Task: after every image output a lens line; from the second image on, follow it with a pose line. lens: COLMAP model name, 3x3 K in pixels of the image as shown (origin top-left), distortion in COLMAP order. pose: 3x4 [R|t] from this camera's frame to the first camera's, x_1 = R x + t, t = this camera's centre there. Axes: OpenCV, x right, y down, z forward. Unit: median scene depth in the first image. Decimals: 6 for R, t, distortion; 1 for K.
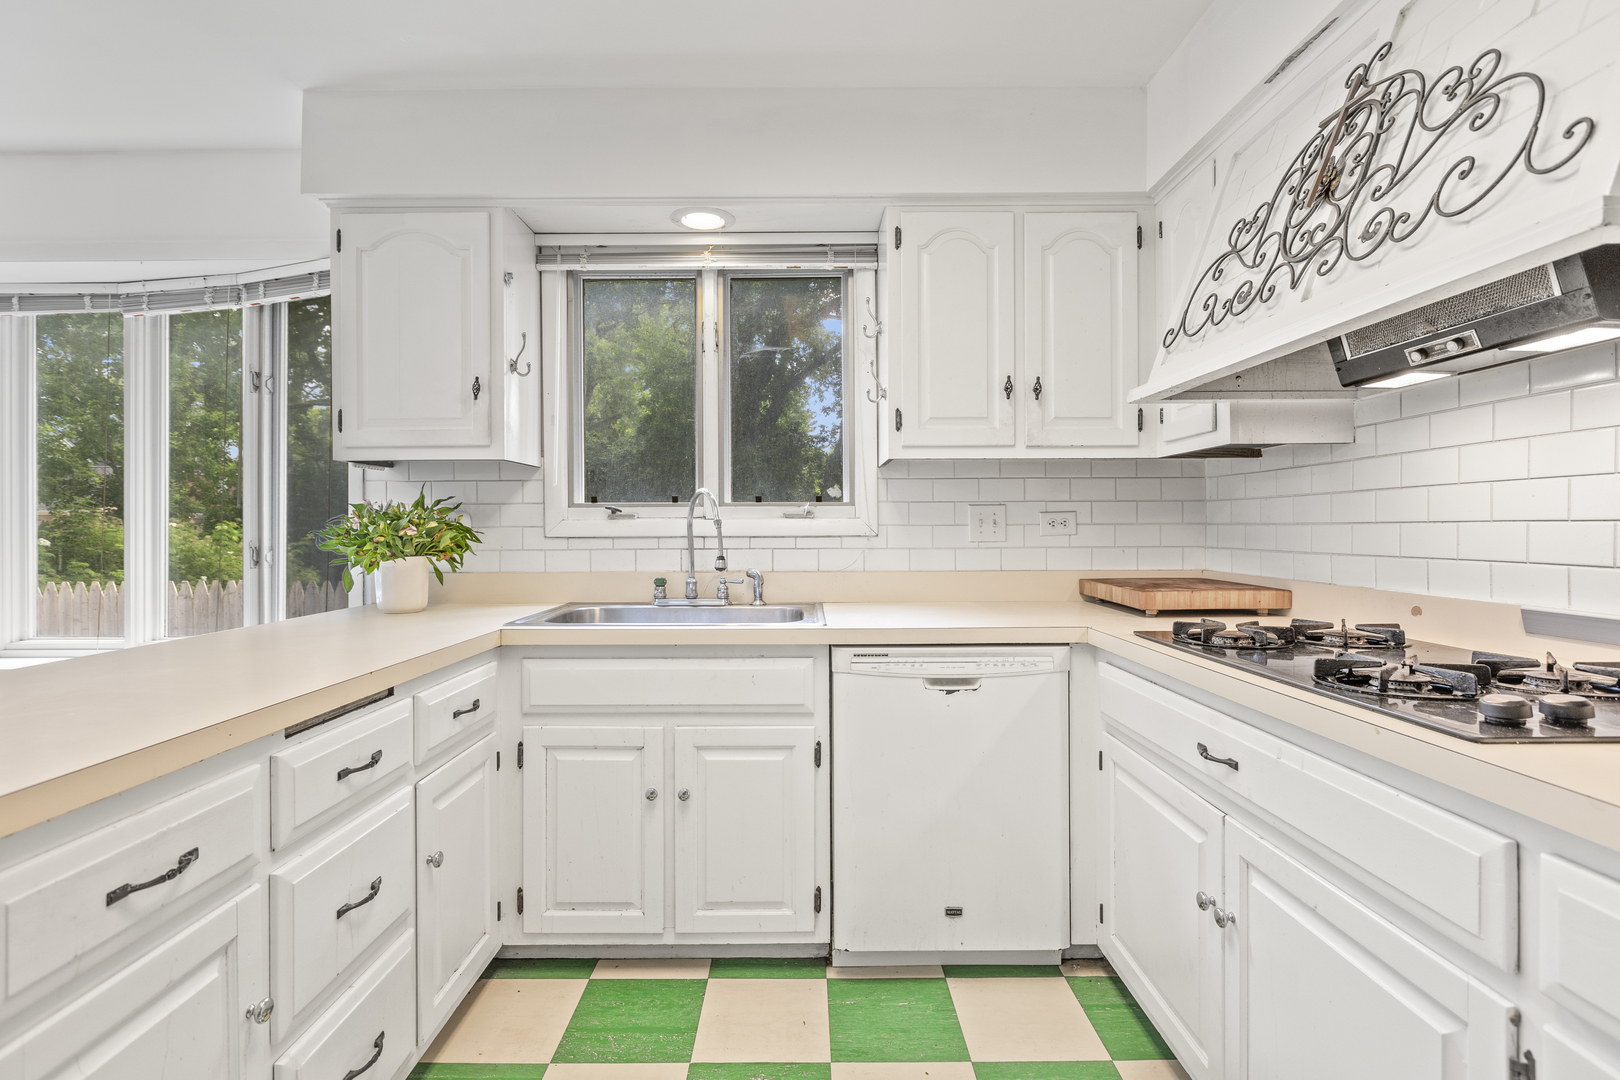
lens RADIAL K [[769.4, 0, 810.1], [0, 769.4, 524.0], [0, 0, 1]] dist [-0.004640, 0.000041]
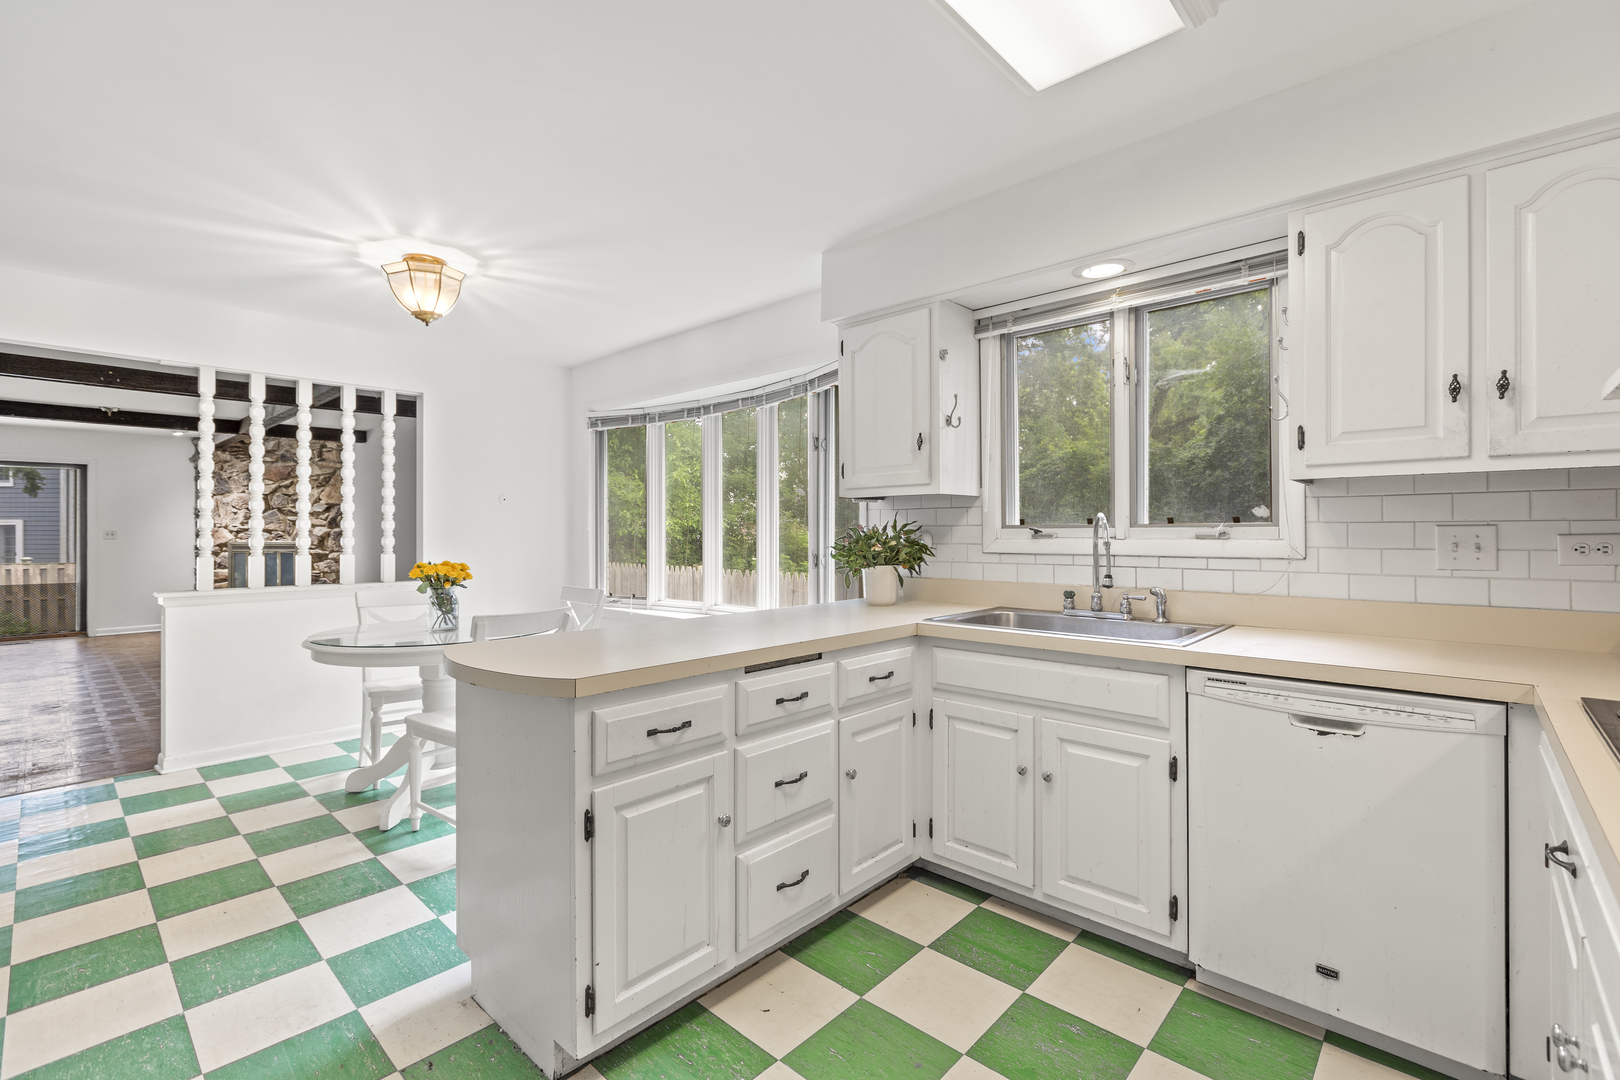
lens RADIAL K [[726.6, 0, 810.0], [0, 726.6, 525.6], [0, 0, 1]] dist [0.002090, -0.000623]
pose [[0.732848, -0.002517, -0.680388, 0.280566], [0.001228, 0.999996, -0.002376, -0.026878], [0.680391, 0.000906, 0.732848, -0.057311]]
